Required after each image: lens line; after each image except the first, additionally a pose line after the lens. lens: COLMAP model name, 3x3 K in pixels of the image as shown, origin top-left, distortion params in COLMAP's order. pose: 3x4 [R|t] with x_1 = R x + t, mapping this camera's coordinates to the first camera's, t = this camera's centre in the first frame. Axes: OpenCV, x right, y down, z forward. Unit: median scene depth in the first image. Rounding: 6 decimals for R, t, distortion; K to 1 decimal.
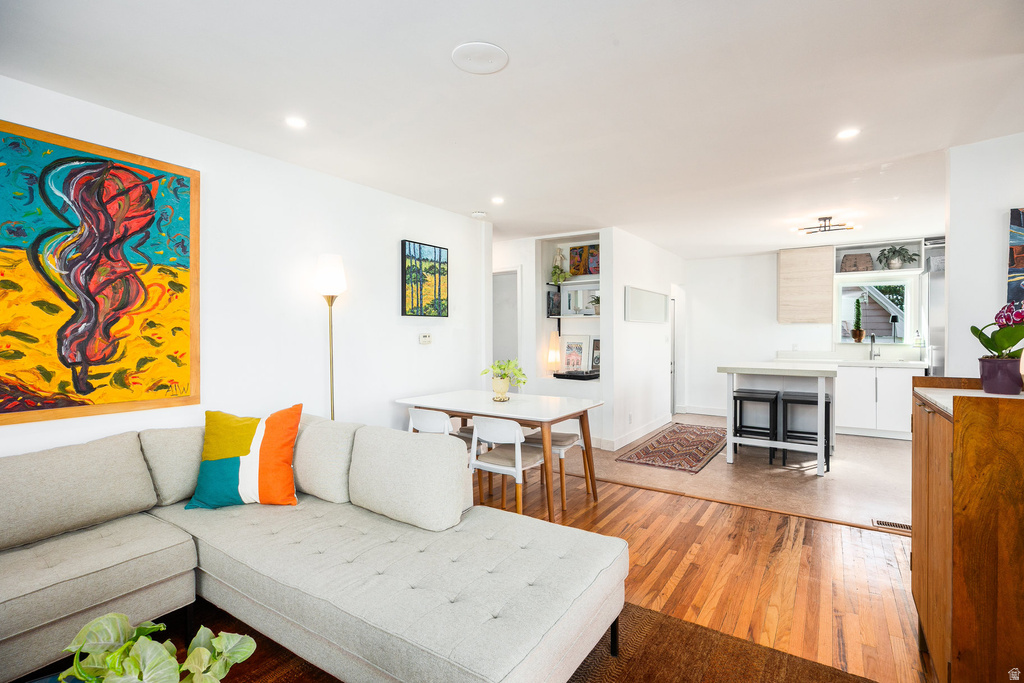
lens RADIAL K [[468.8, 0, 509.5], [0, 468.8, 338.1], [0, 0, 1]] dist [-0.020647, -0.000364]
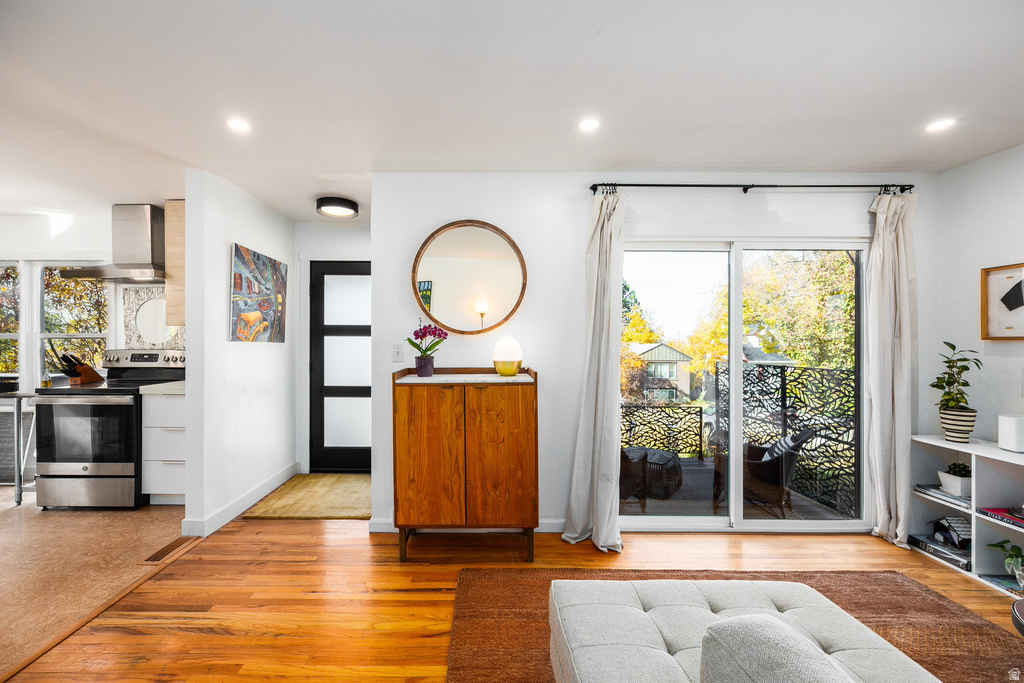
lens RADIAL K [[412.0, 0, 492.0], [0, 412.0, 344.4], [0, 0, 1]] dist [0.001508, -0.000146]
pose [[-0.556333, -0.007112, 0.830929, -0.250359], [0.008055, 0.999870, 0.013951, -0.015301], [-0.830920, 0.014455, -0.556204, 1.161014]]
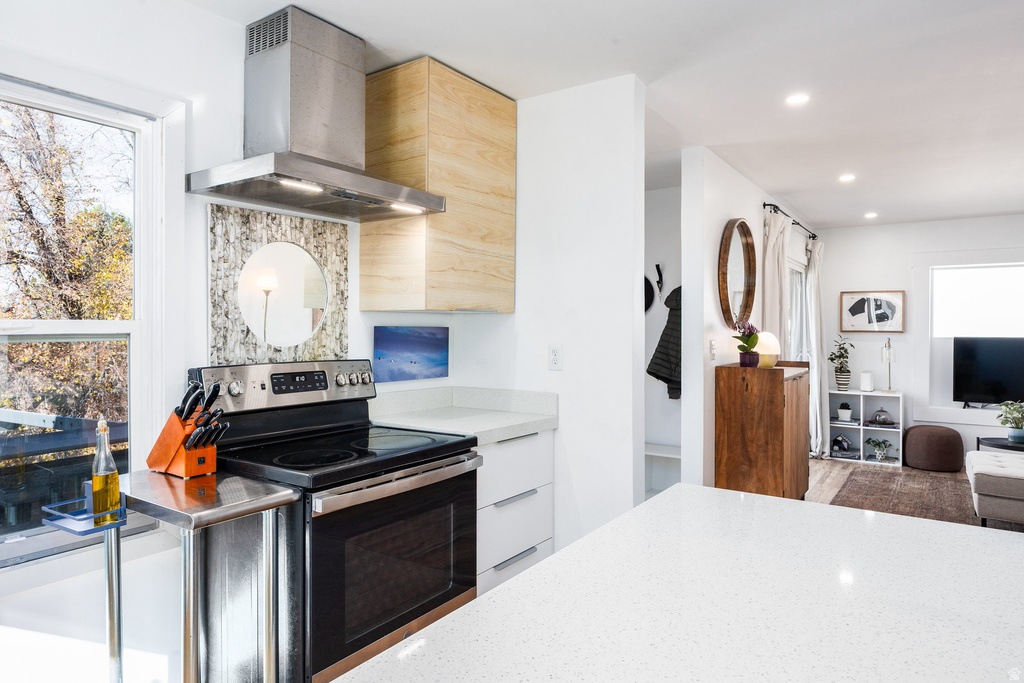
lens RADIAL K [[626.8, 0, 526.7], [0, 626.8, 333.3], [0, 0, 1]] dist [0.015479, -0.000900]
pose [[-0.999937, -0.000130, -0.011203, 1.370306], [-0.000334, 0.999834, 0.018202, -0.048418], [0.011198, 0.018205, -0.999772, 2.354348]]
